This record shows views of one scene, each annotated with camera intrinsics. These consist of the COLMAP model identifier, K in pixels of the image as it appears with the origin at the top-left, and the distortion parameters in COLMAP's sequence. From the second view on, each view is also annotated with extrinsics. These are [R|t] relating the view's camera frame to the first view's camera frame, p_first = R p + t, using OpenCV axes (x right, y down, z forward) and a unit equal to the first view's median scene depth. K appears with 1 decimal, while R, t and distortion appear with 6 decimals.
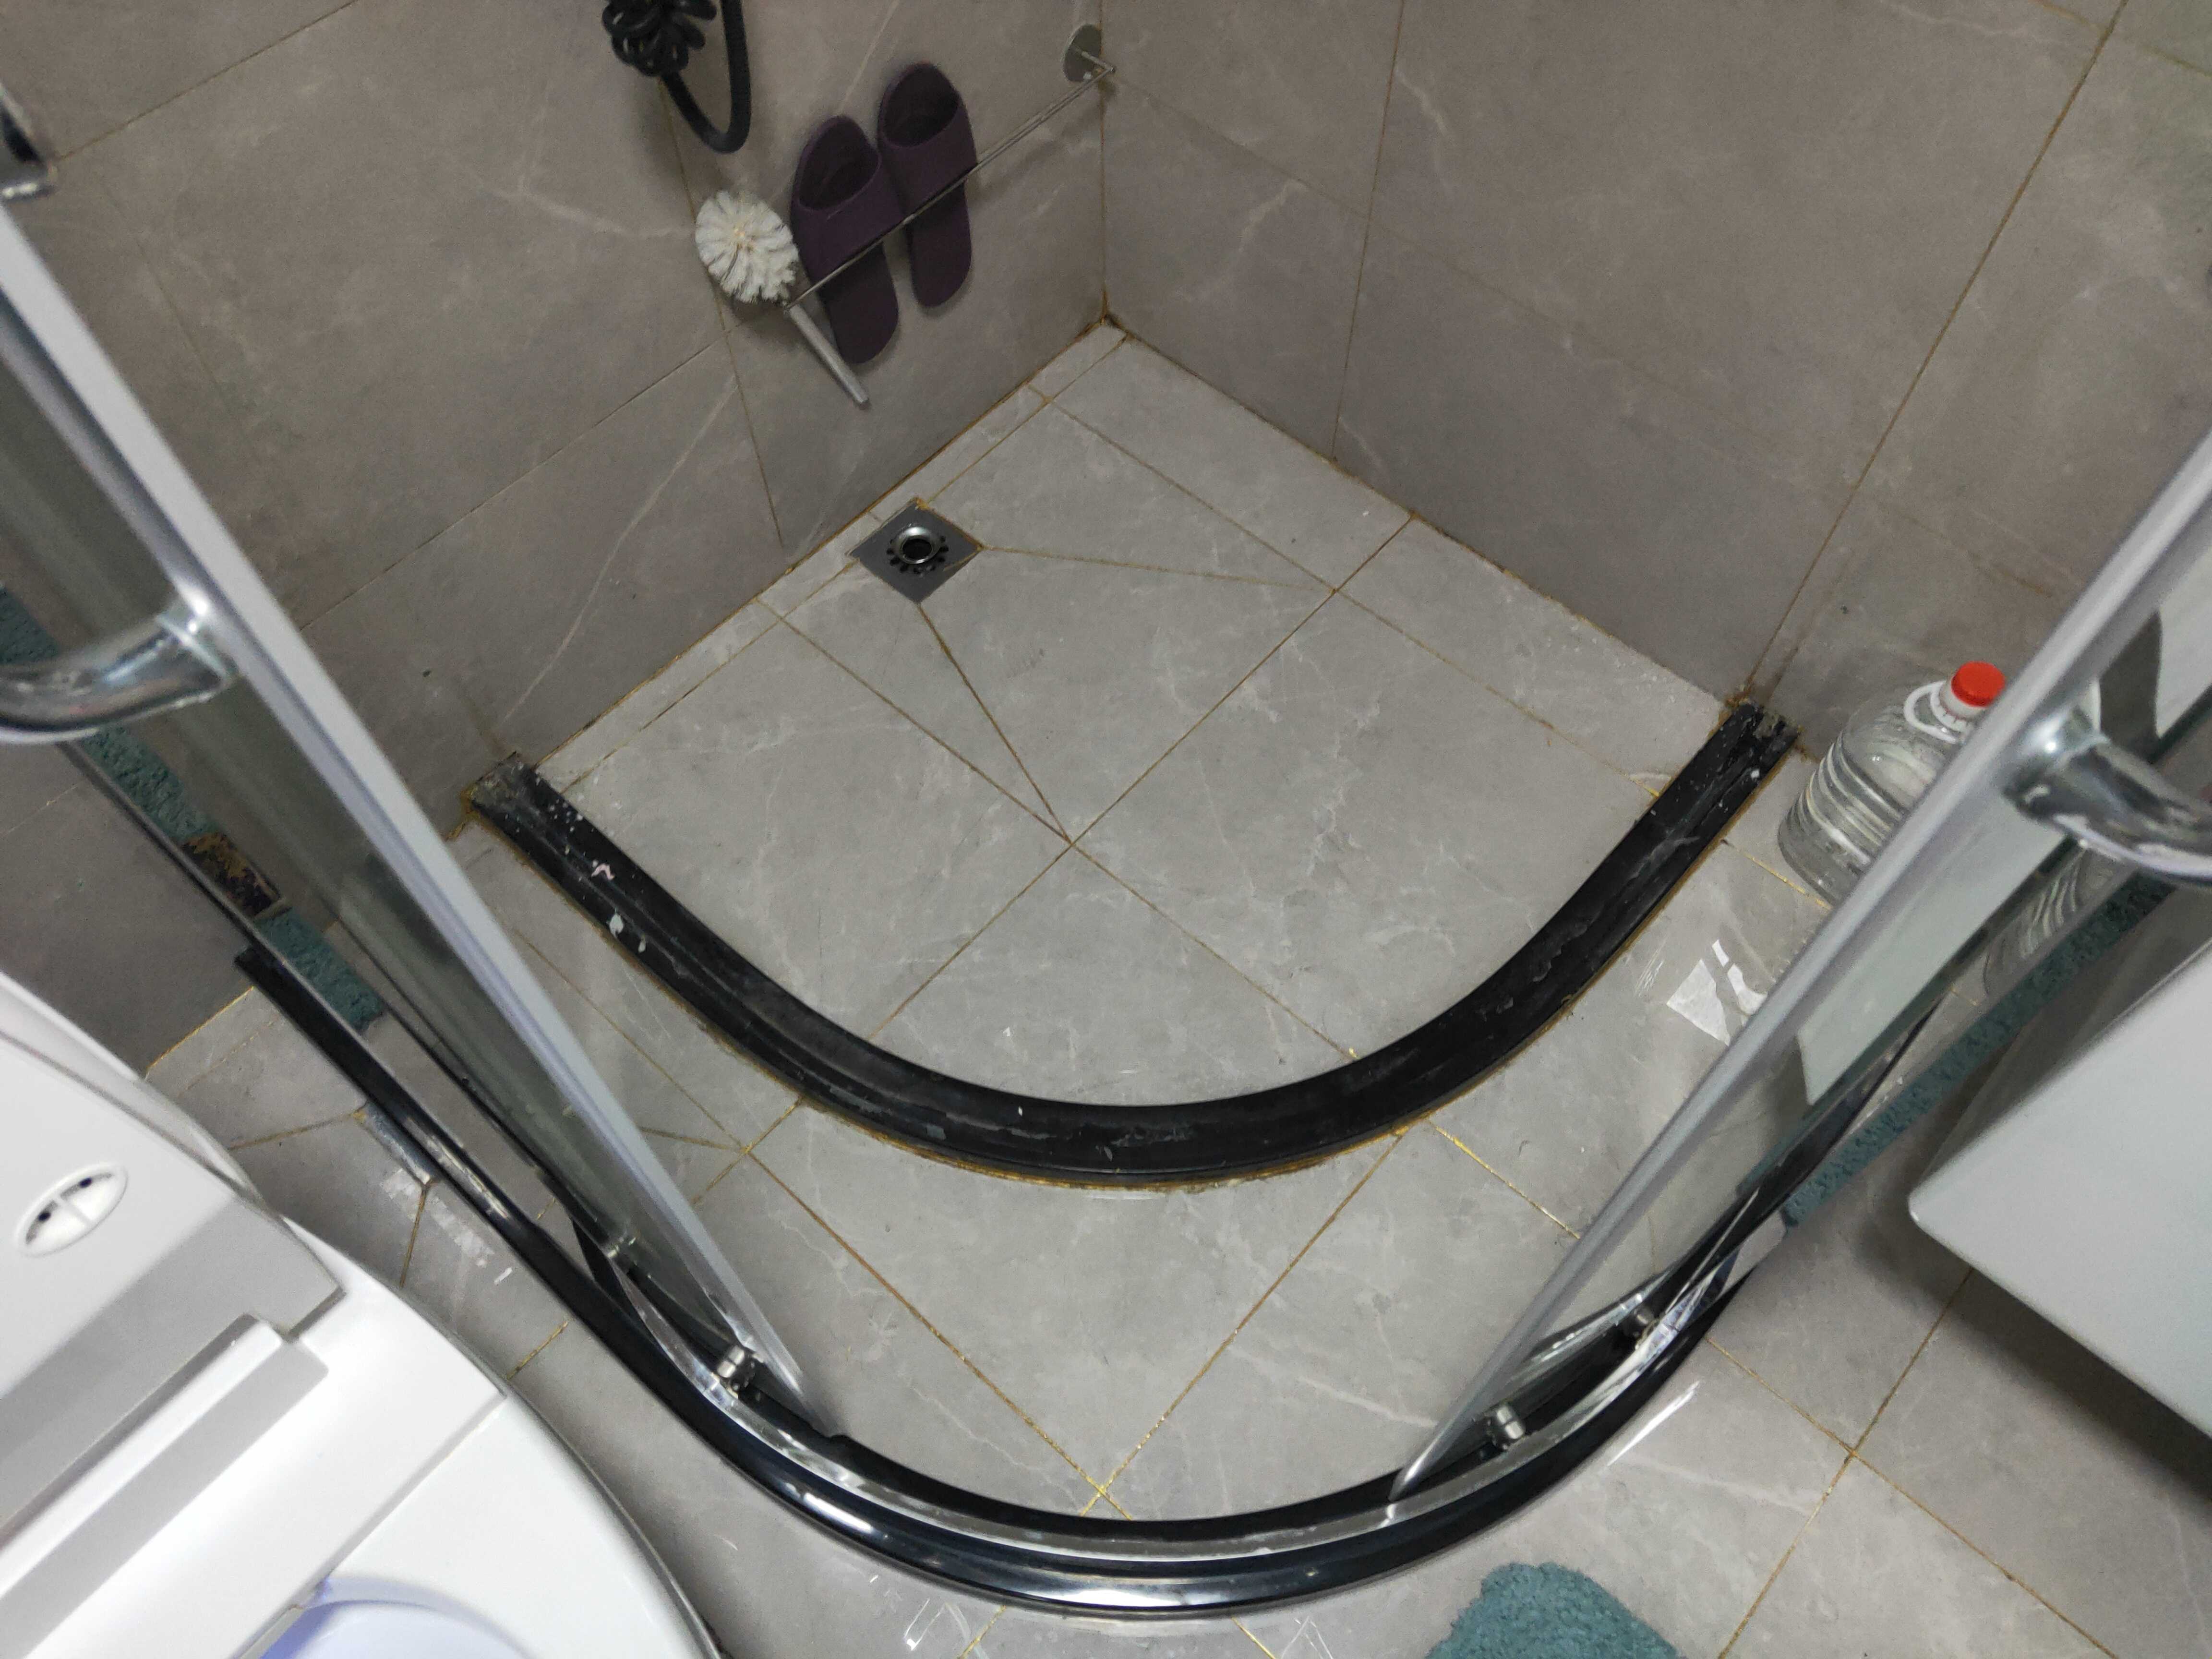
lens RADIAL K [[1711.4, 0, 1105.2], [0, 1711.4, 827.5], [0, 0, 1]] dist [0.054550, 0.005747]
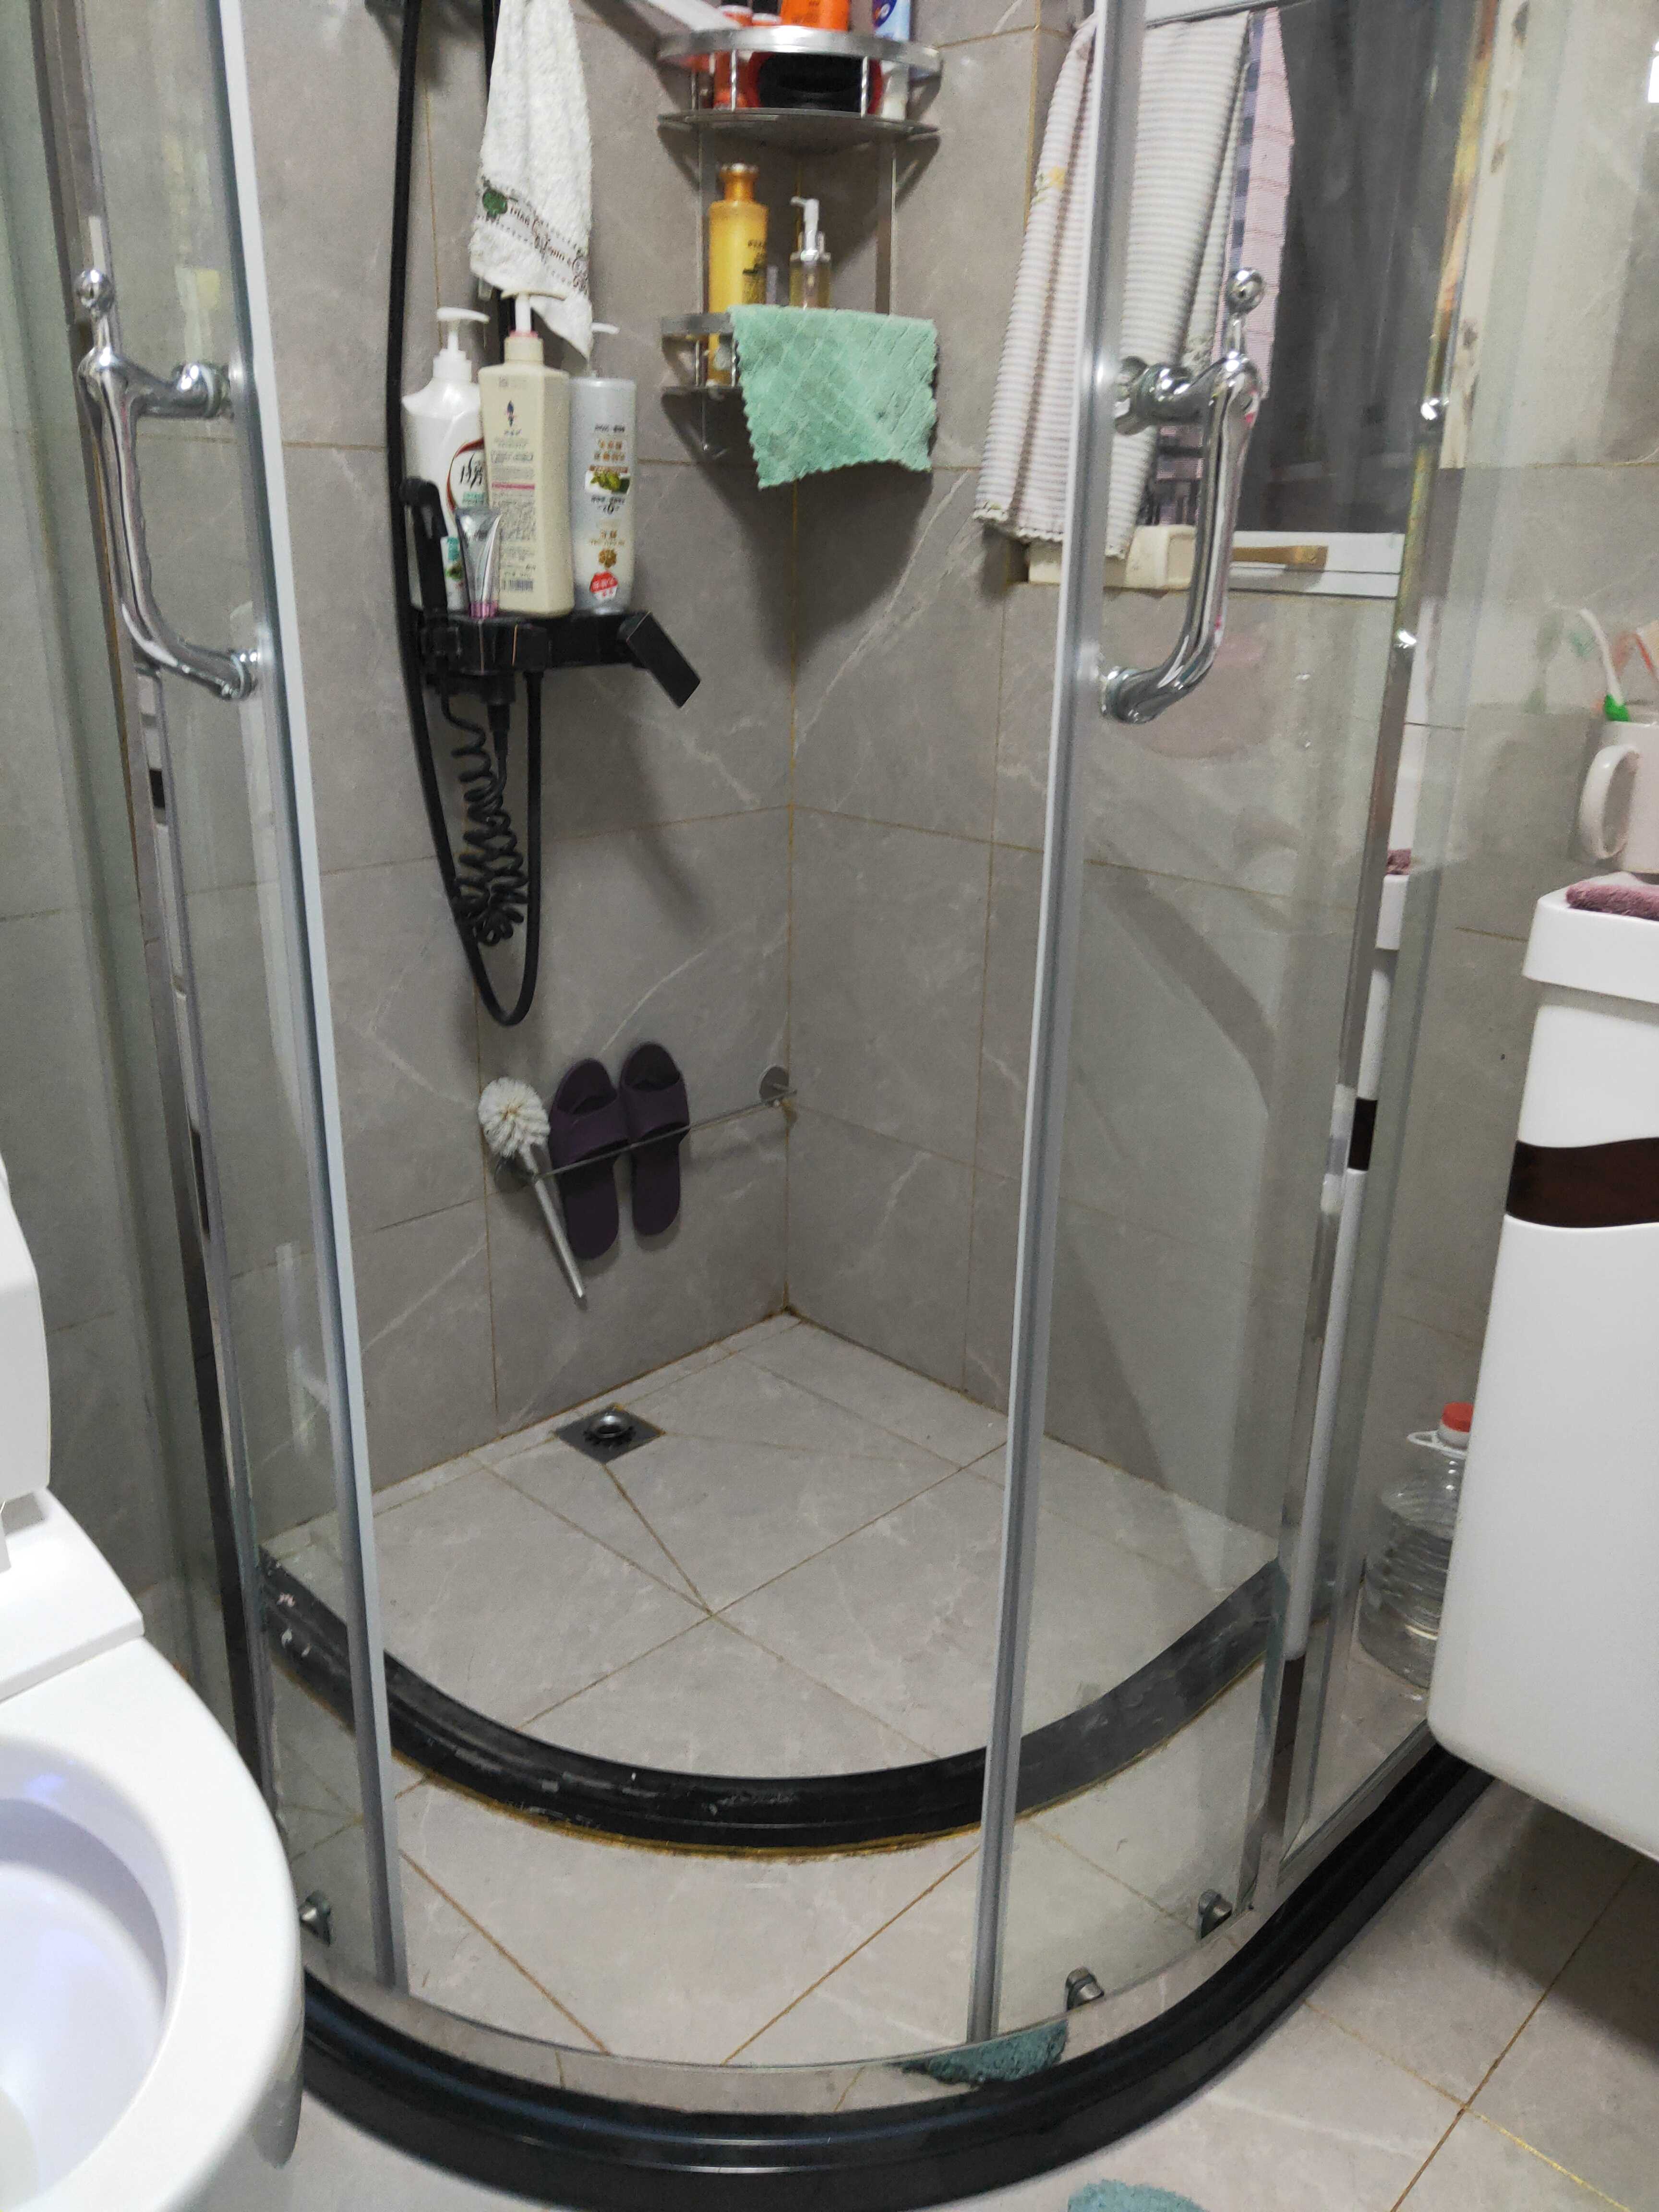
lens RADIAL K [[1711.4, 0, 830.9], [0, 1711.4, 1103.2], [0, 0, 1]] dist [0.054550, 0.005747]
pose [[0.998828, 0.040420, -0.026608, 0.074169], [-0.048128, 0.772478, -0.633215, 0.462459], [-0.005040, 0.633754, 0.773518, -0.065135]]
